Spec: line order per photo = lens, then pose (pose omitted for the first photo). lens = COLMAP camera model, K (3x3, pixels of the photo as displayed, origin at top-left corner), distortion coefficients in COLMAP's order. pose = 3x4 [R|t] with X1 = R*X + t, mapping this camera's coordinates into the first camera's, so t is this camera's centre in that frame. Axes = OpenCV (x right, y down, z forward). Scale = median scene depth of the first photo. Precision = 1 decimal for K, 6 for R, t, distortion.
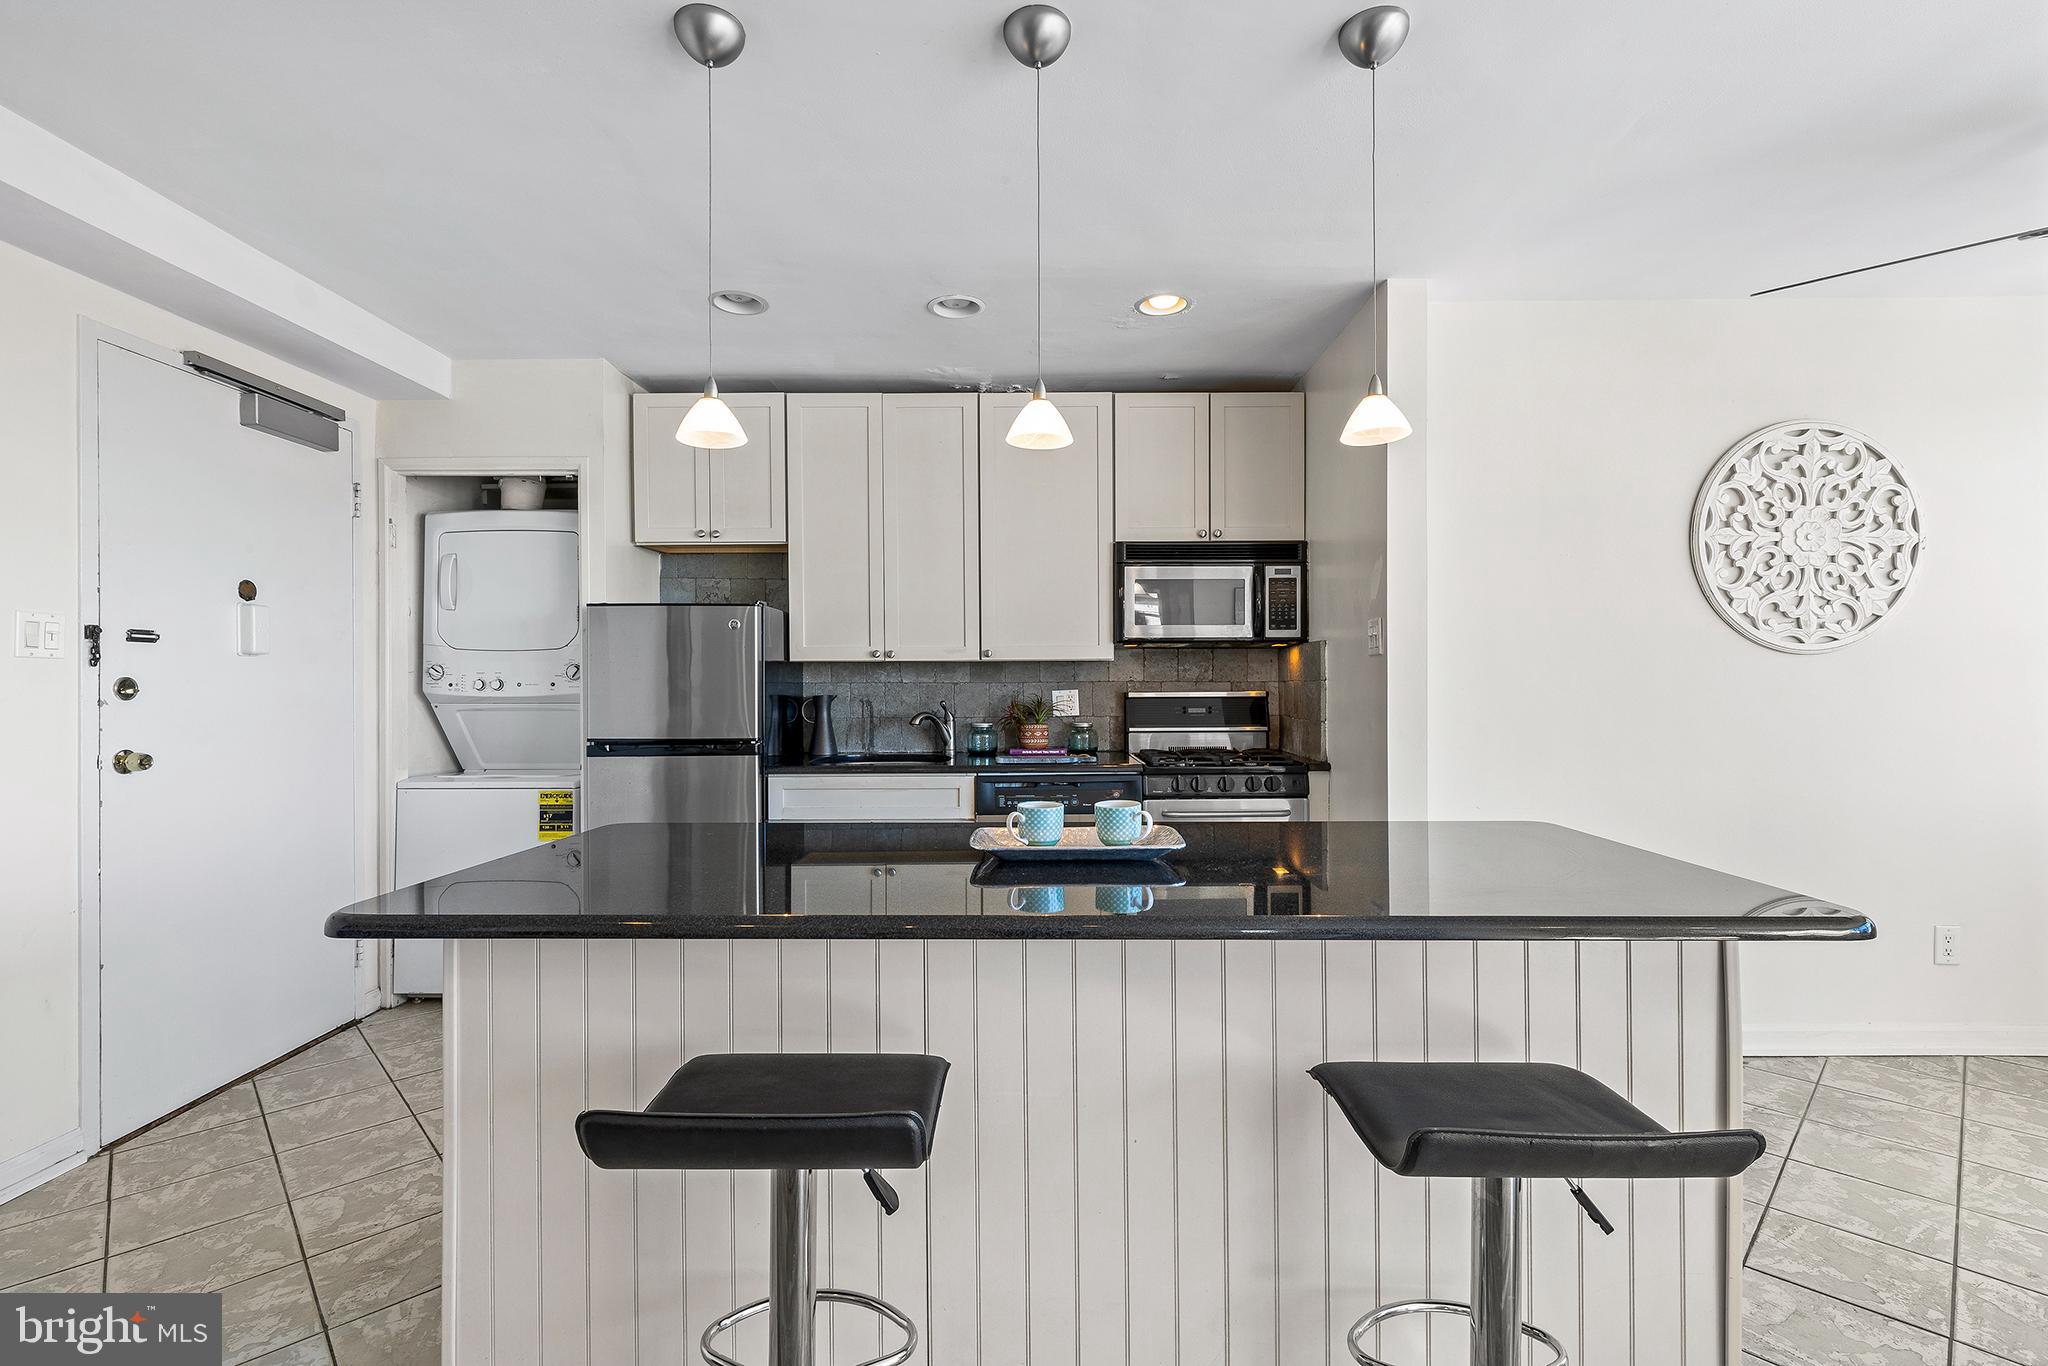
lens RADIAL K [[923.1, 0, 1026.8], [0, 923.1, 684.6], [0, 0, 1]] dist [0.000885, 0.000002]
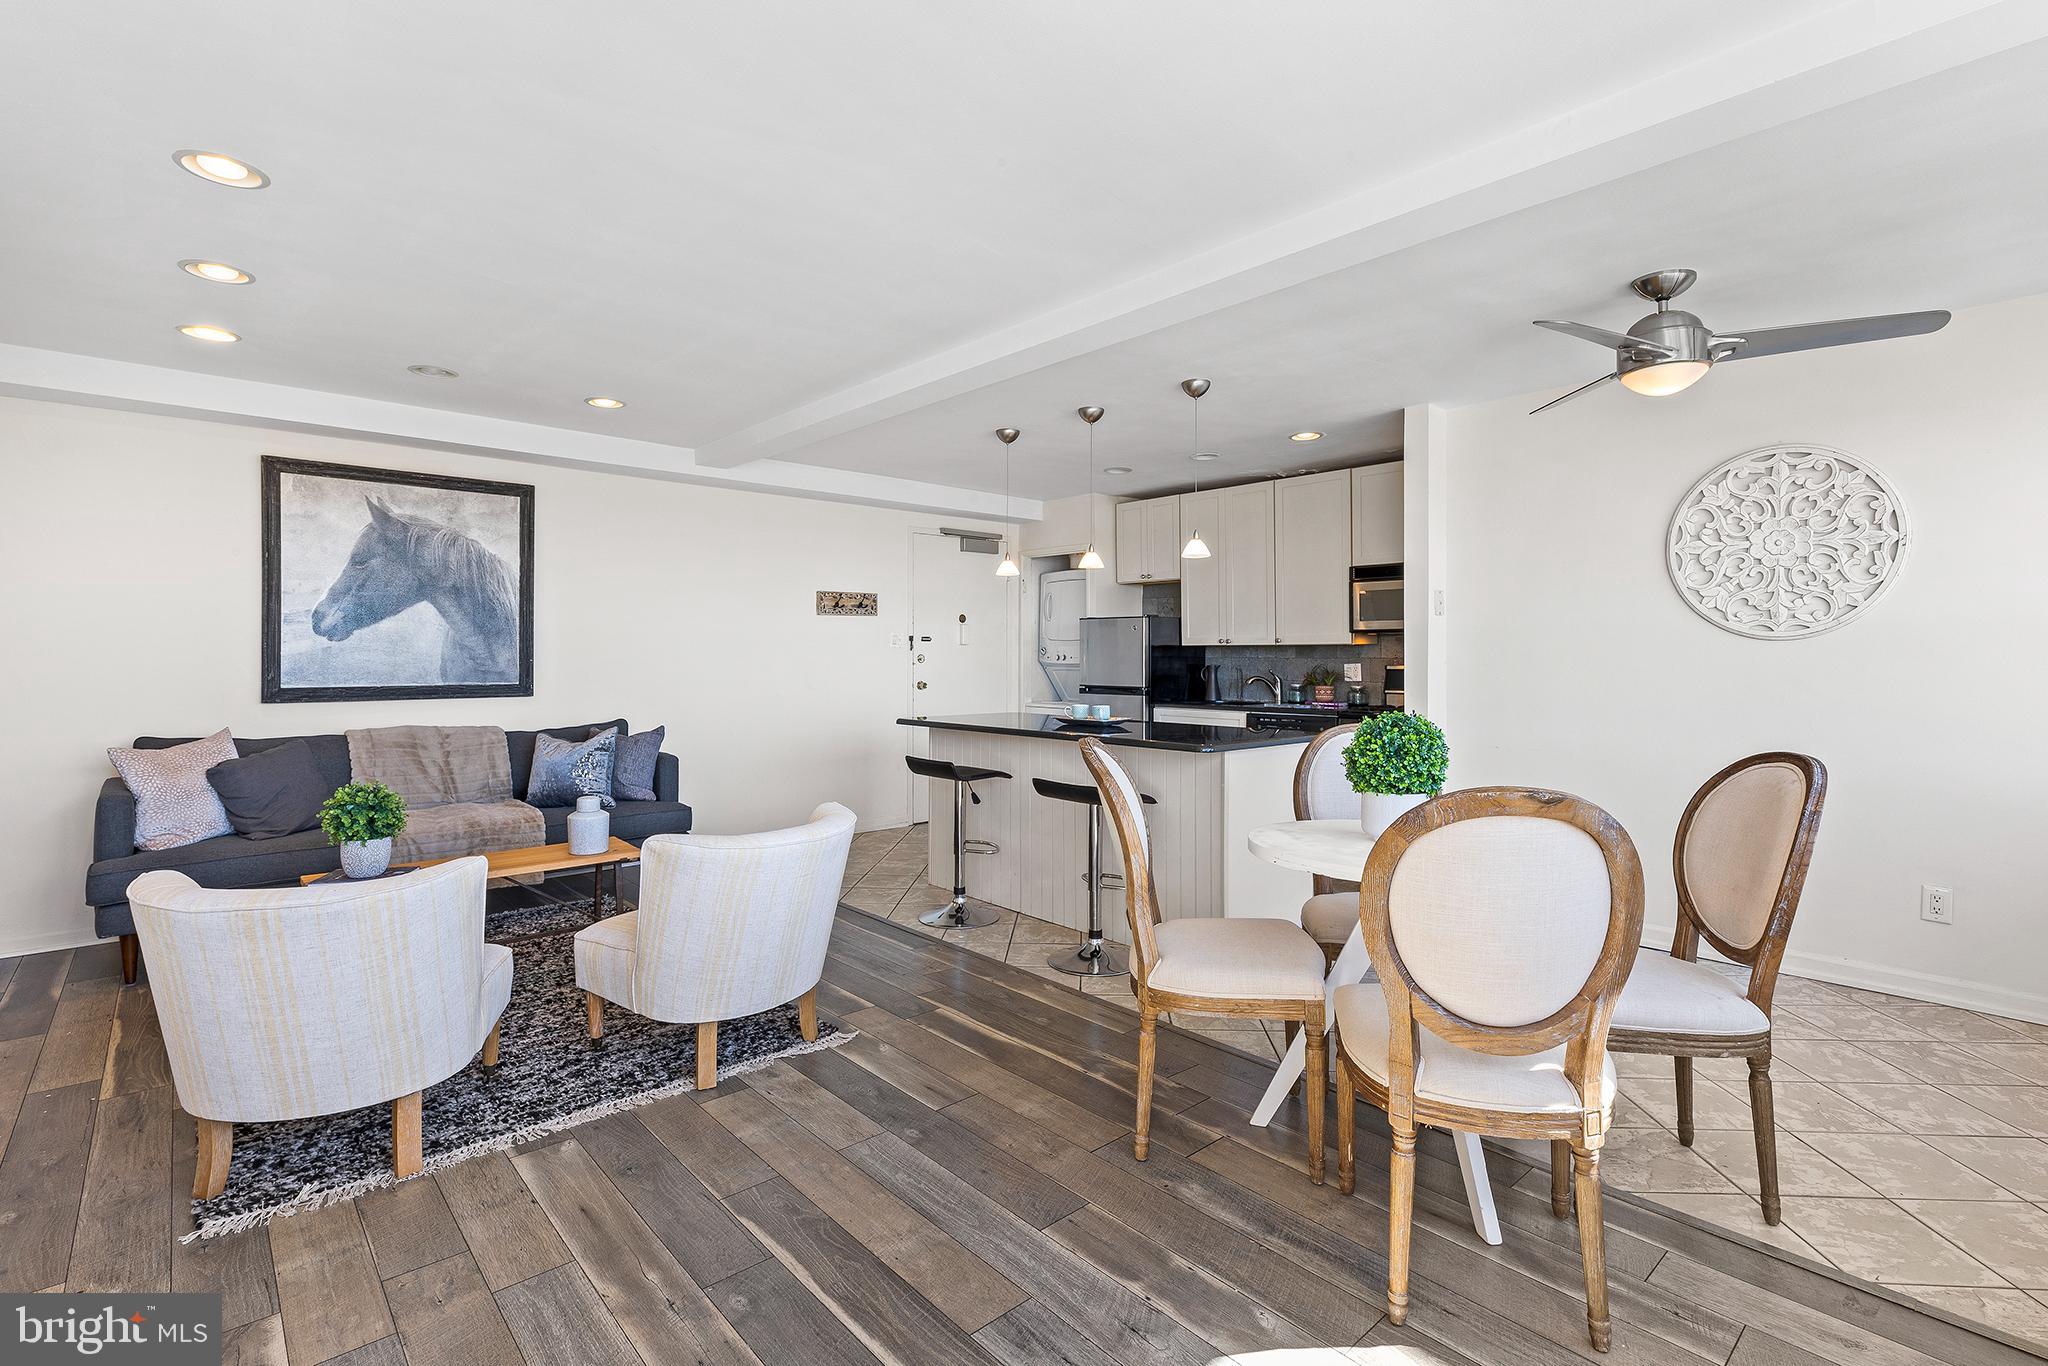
lens RADIAL K [[947.5, 0, 1033.5], [0, 947.5, 652.4], [0, 0, 1]] dist [0.001350, 0.000334]
pose [[0.679995, 0.002421, -0.733212, 0.895457], [-0.005483, 0.999983, -0.001782, -0.007528], [0.733196, 0.005232, 0.679997, -0.452352]]
